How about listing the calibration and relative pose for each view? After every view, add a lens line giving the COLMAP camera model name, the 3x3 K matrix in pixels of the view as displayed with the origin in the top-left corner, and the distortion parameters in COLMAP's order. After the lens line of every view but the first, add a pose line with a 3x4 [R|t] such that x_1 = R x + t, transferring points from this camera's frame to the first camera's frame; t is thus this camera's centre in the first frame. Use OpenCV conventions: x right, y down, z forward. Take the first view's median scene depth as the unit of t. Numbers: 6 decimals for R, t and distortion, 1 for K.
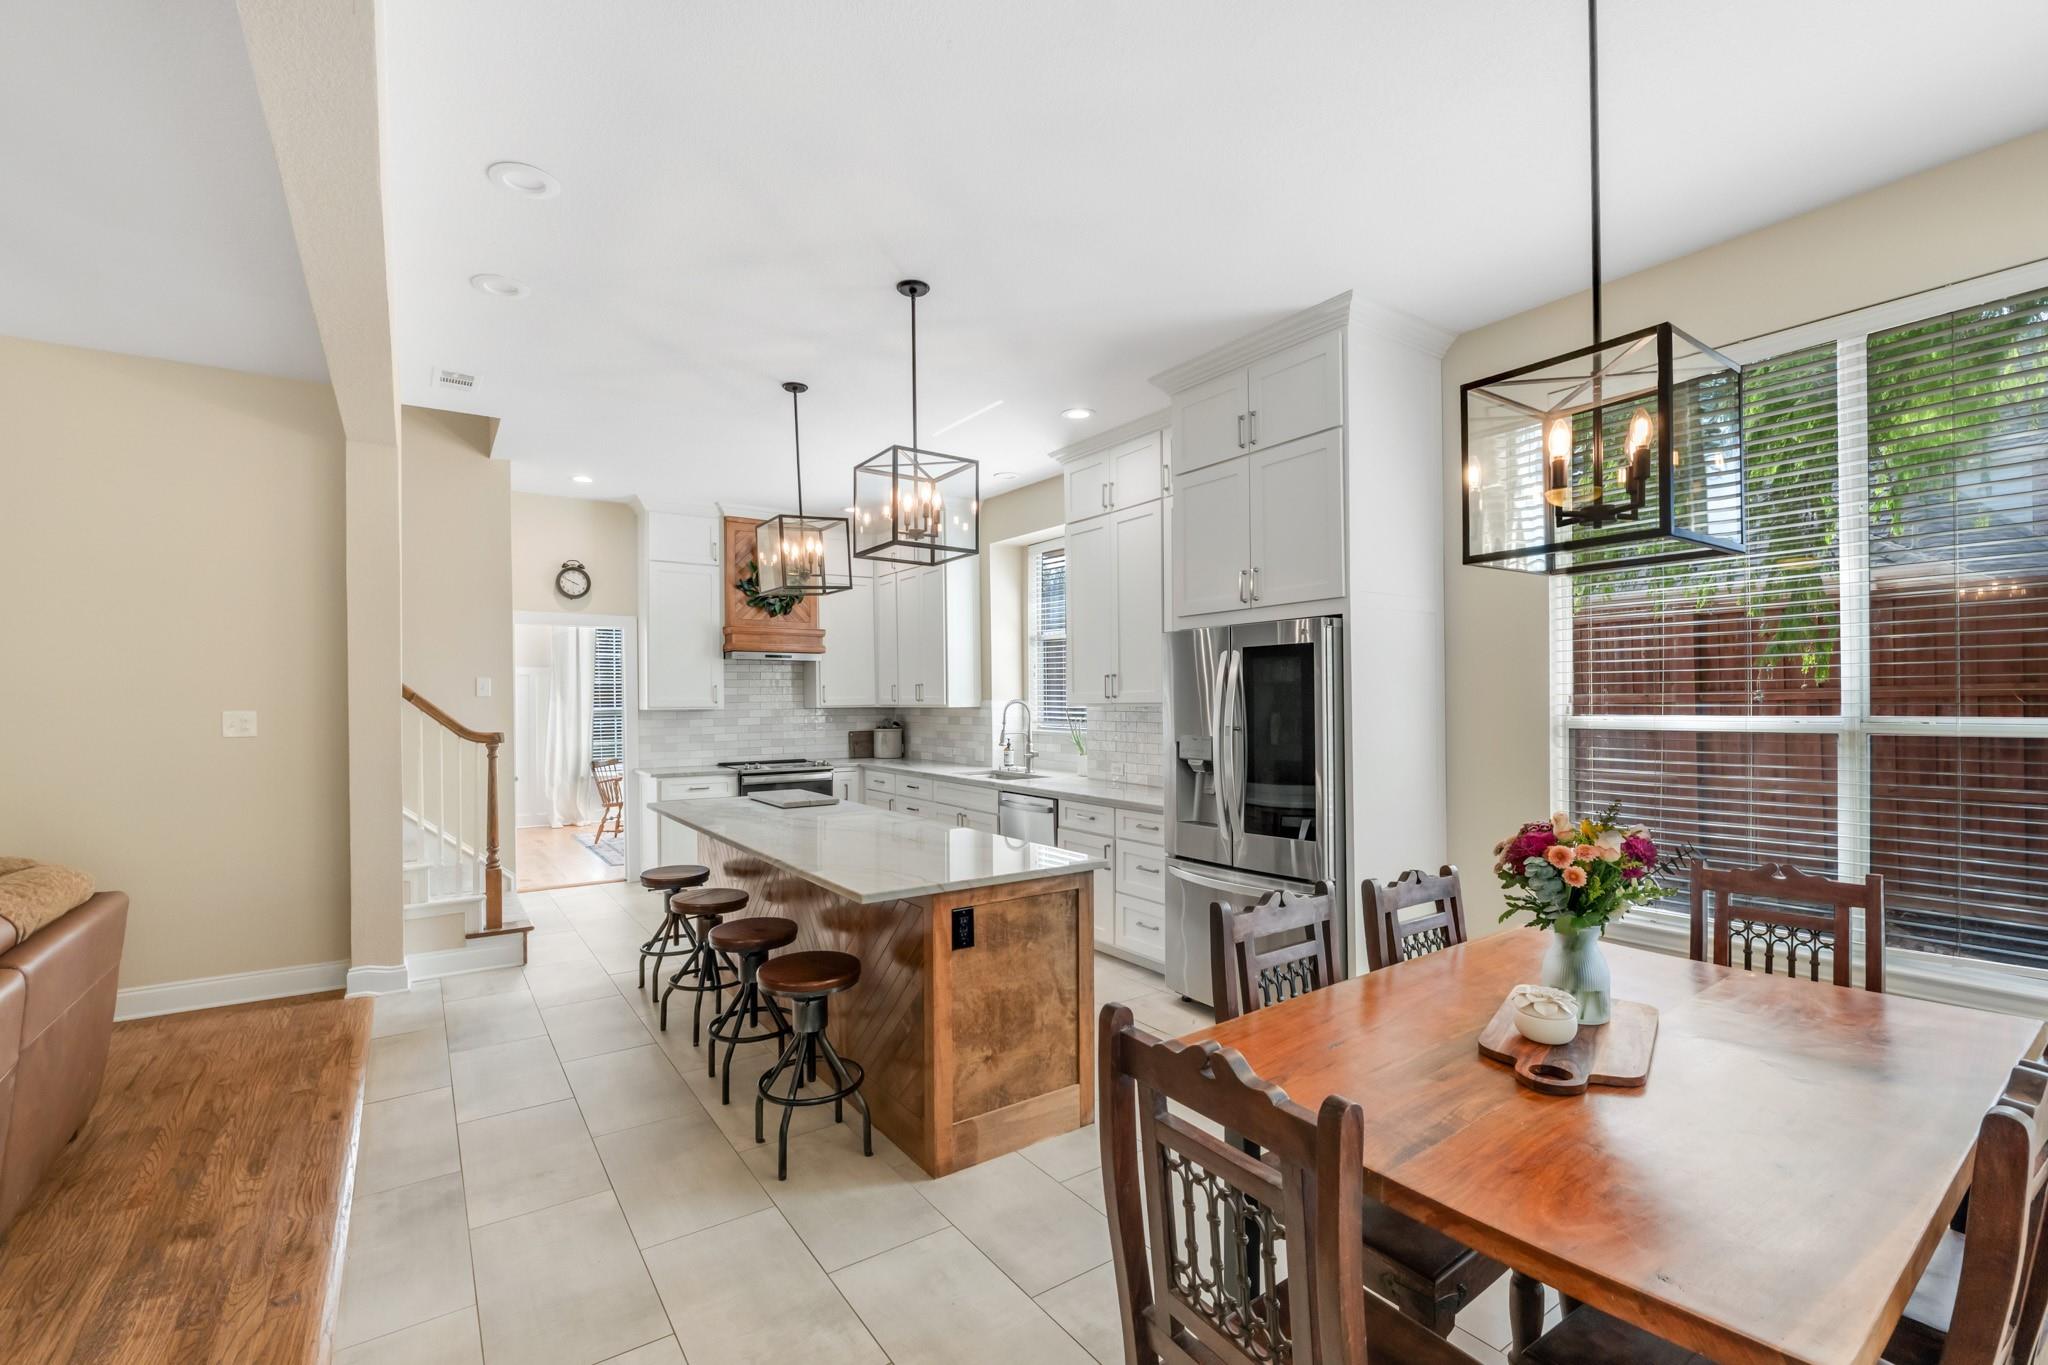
lens RADIAL K [[897.0, 0, 1037.2], [0, 897.0, 699.1], [0, 0, 1]] dist [0.003326, -0.000691]
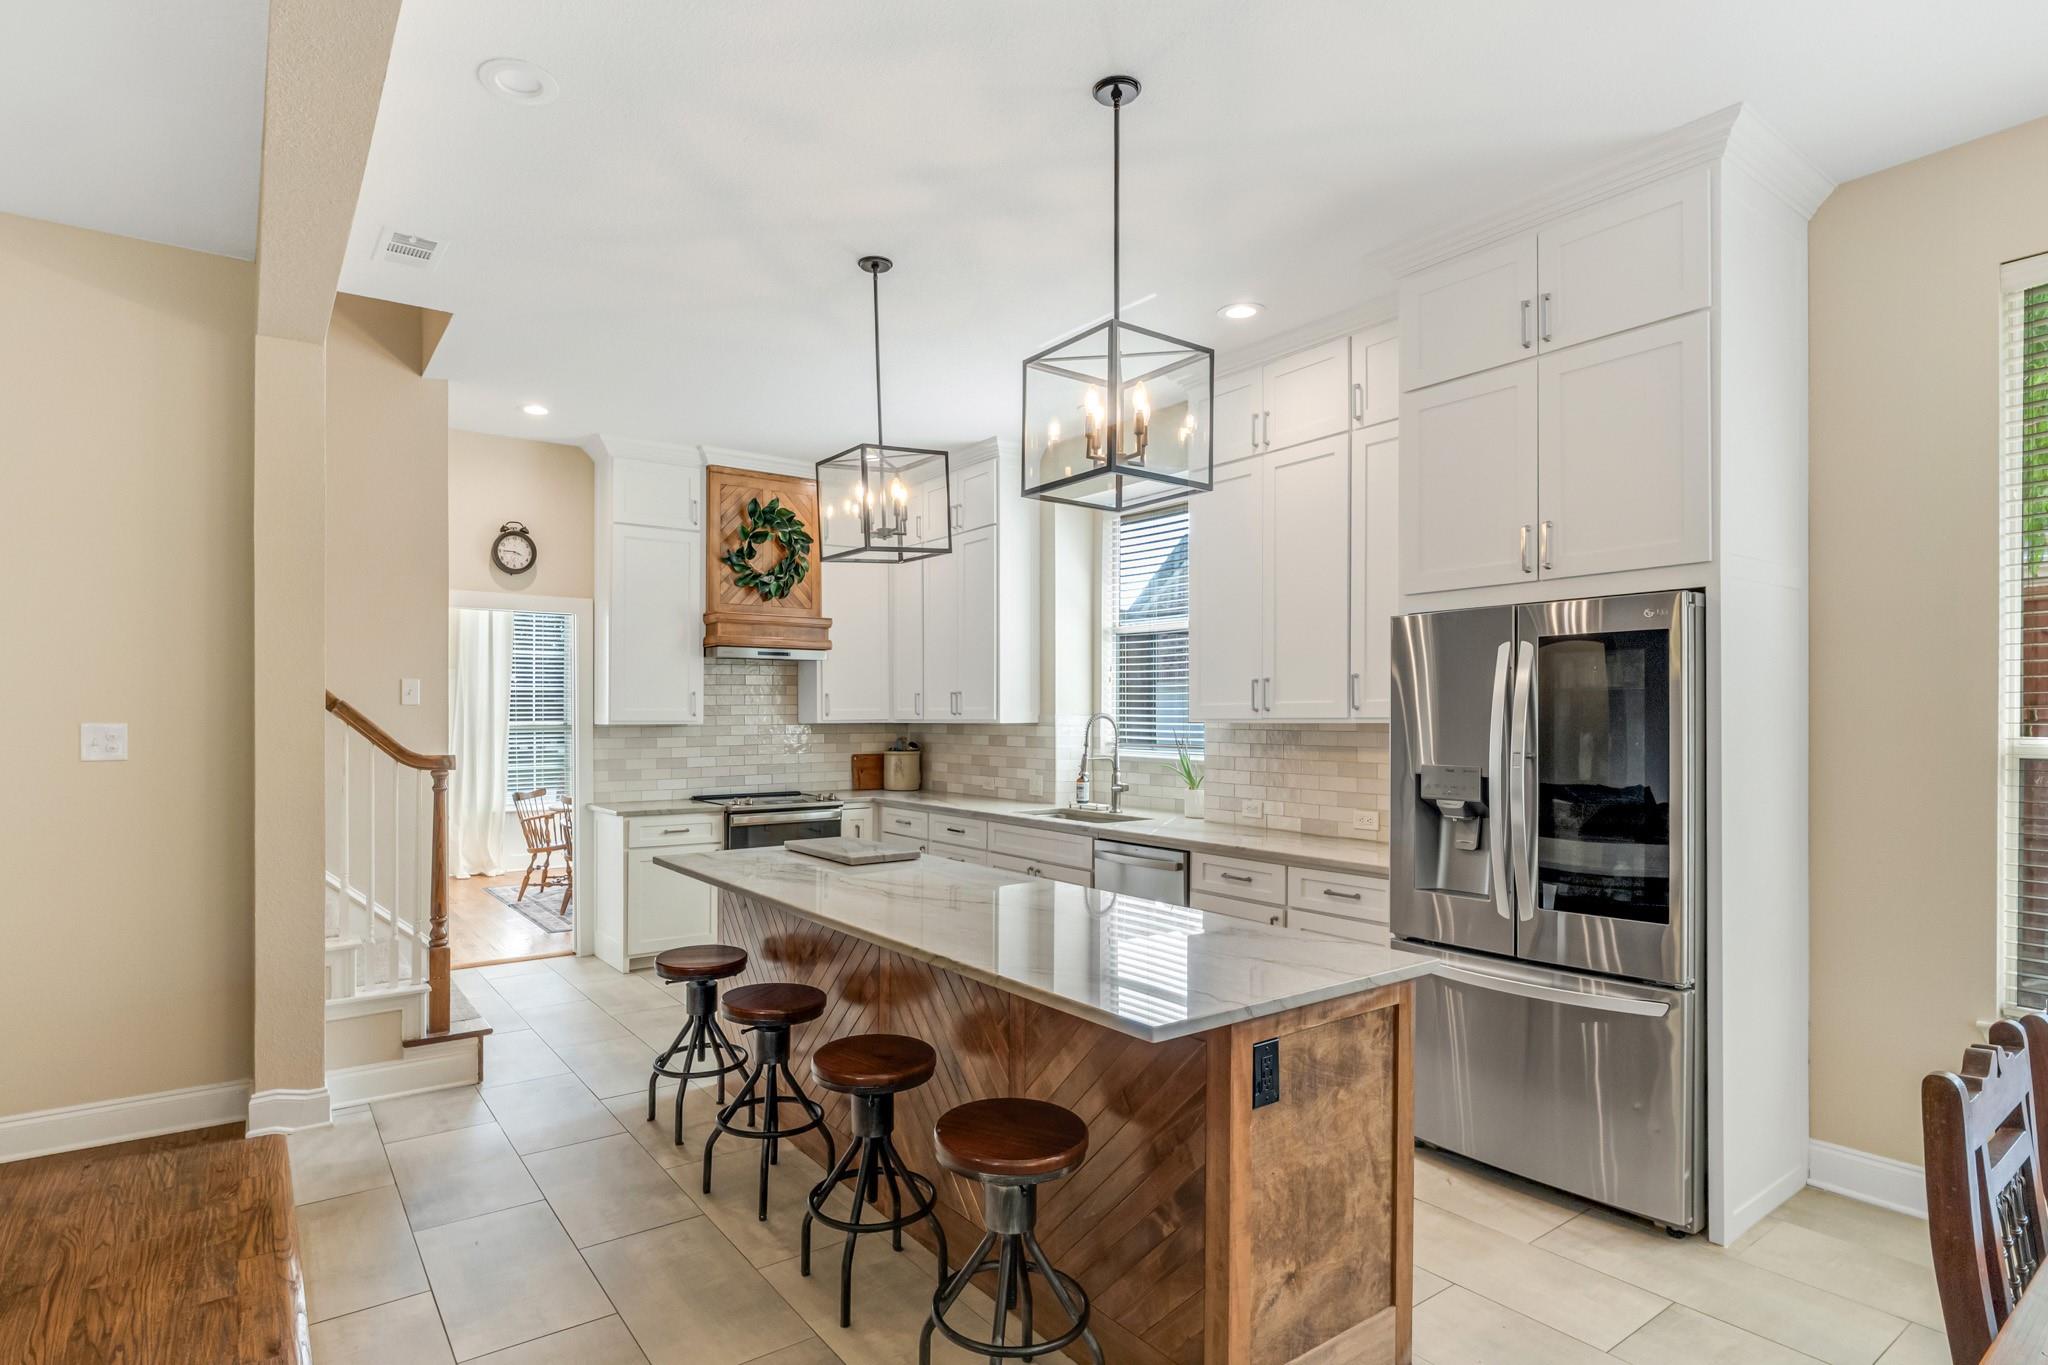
lens RADIAL K [[1114.0, 0, 978.4], [0, 1114.0, 708.6], [0, 0, 1]] dist [0.000711, 0.001504]
pose [[0.999735, 0.004375, -0.022582, -0.172955], [-0.004483, 0.999979, -0.004718, 0.002884], [0.022561, 0.004818, 0.999734, 0.138650]]
